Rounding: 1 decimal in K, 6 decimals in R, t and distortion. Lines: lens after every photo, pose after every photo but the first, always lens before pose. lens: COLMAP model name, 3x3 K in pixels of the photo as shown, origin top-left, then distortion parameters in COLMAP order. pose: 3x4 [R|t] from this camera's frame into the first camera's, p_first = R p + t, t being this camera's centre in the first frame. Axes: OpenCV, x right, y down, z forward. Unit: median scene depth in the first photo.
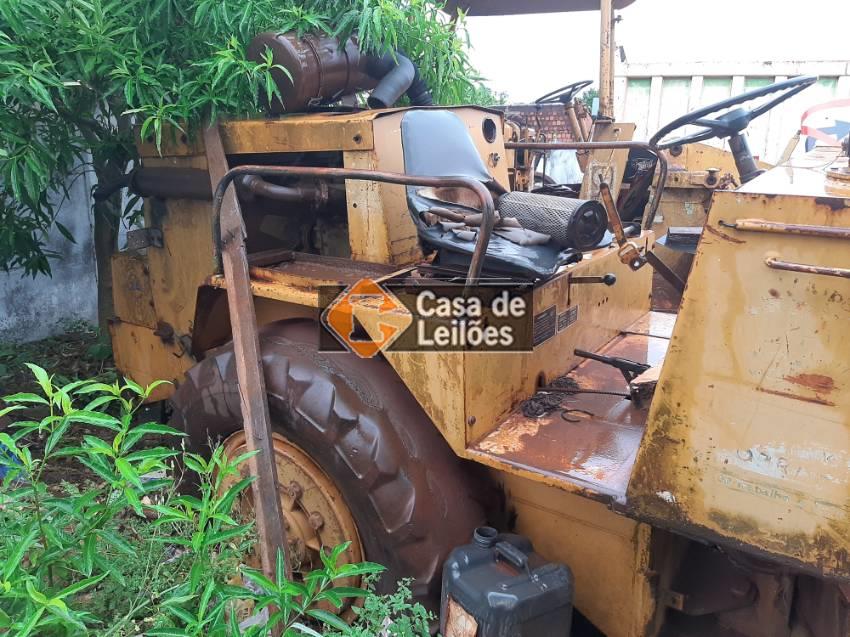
lens RADIAL K [[665.5, 0, 425.0], [0, 665.5, 318.5], [0, 0, 1]] dist [-0.003951, -0.006339]
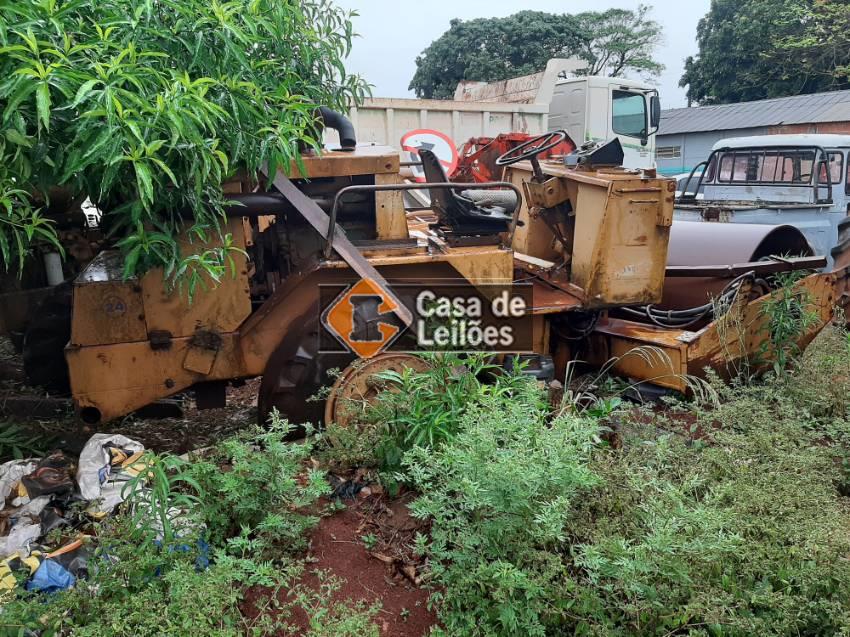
lens RADIAL K [[665.5, 0, 425.0], [0, 665.5, 318.5], [0, 0, 1]] dist [-0.003951, -0.006339]
pose [[0.629677, -0.209452, 0.748089, -2.100118], [0.218918, 0.971784, 0.087817, -0.031878], [-0.745374, 0.108474, 0.657762, -0.218928]]
